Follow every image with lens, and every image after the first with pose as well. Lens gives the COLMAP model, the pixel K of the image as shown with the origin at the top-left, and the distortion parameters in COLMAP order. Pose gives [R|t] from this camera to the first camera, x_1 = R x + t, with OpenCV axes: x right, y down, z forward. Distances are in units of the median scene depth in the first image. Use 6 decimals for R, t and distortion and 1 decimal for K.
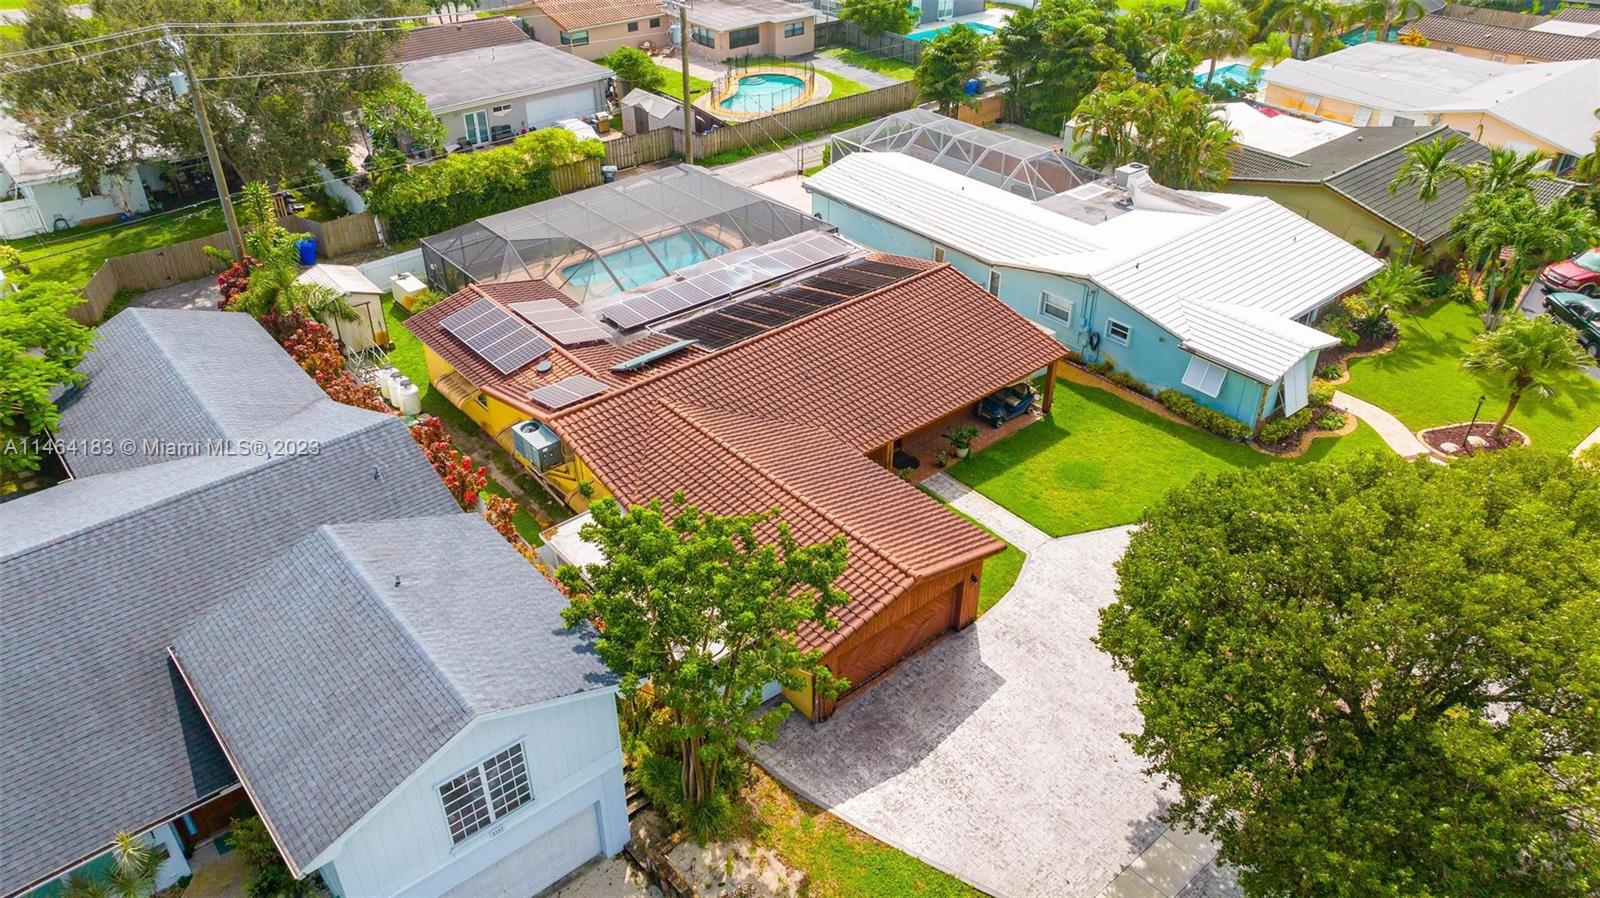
lens RADIAL K [[1118.6, 0, 800.0], [0, 1118.6, 449.0], [0, 0, 1]] dist [0.000411, -0.002267]
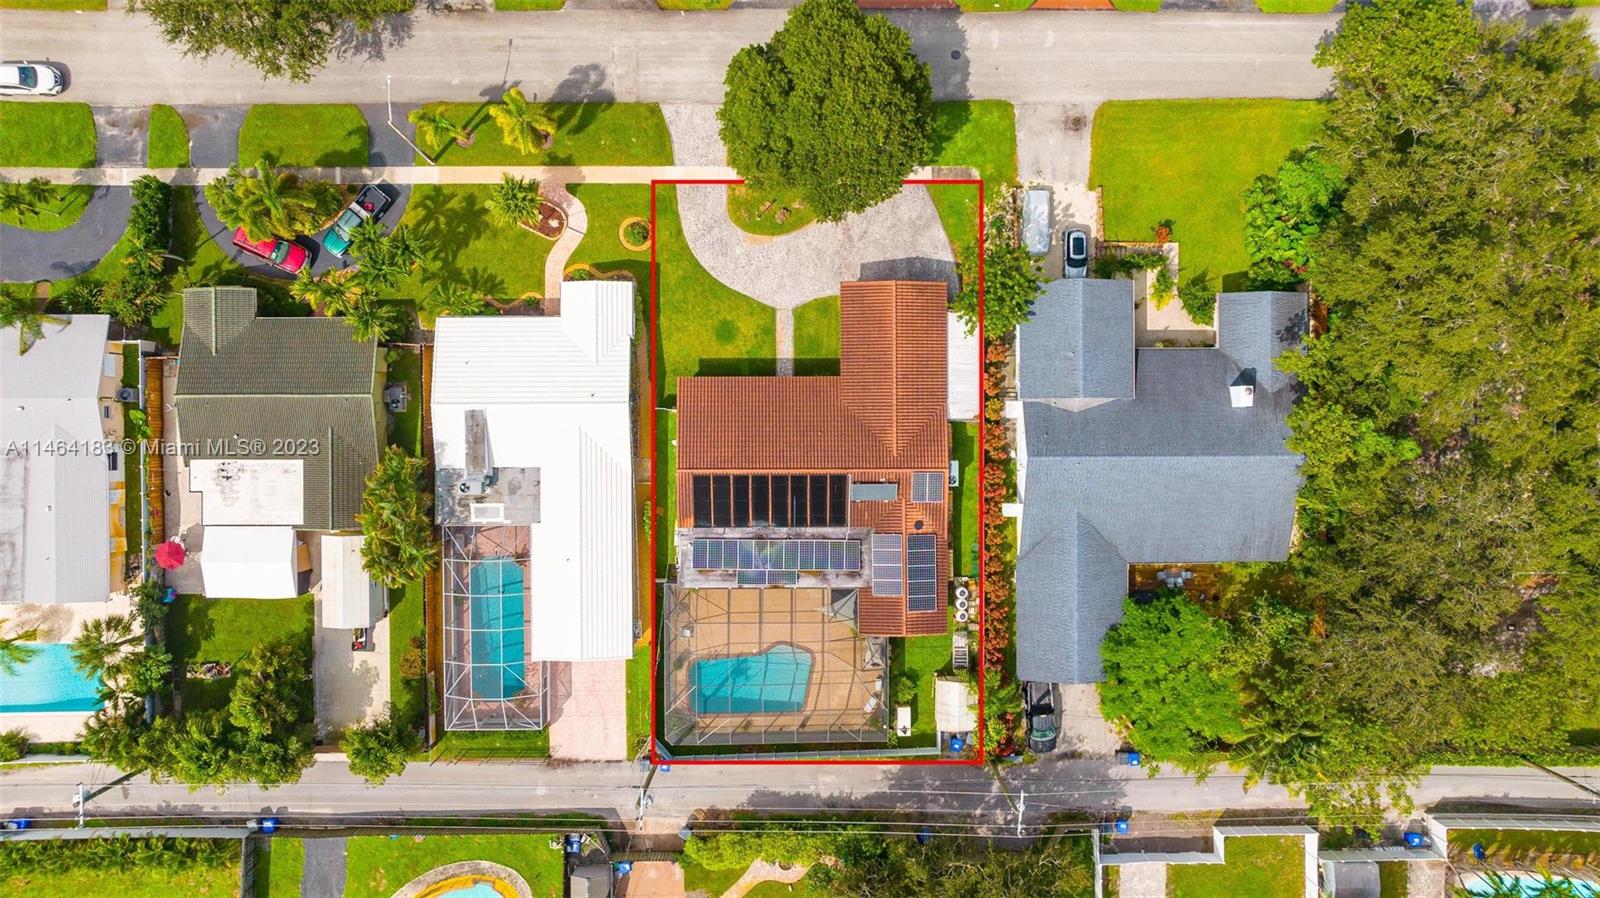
lens RADIAL K [[1118.6, 0, 800.0], [0, 1118.6, 449.0], [0, 0, 1]] dist [0.000411, -0.002267]
pose [[-0.765043, -0.643356, -0.028336, 0.055754], [0.348345, -0.450440, 0.822046, -1.264775], [-0.541632, 0.619029, 0.568716, -0.061414]]
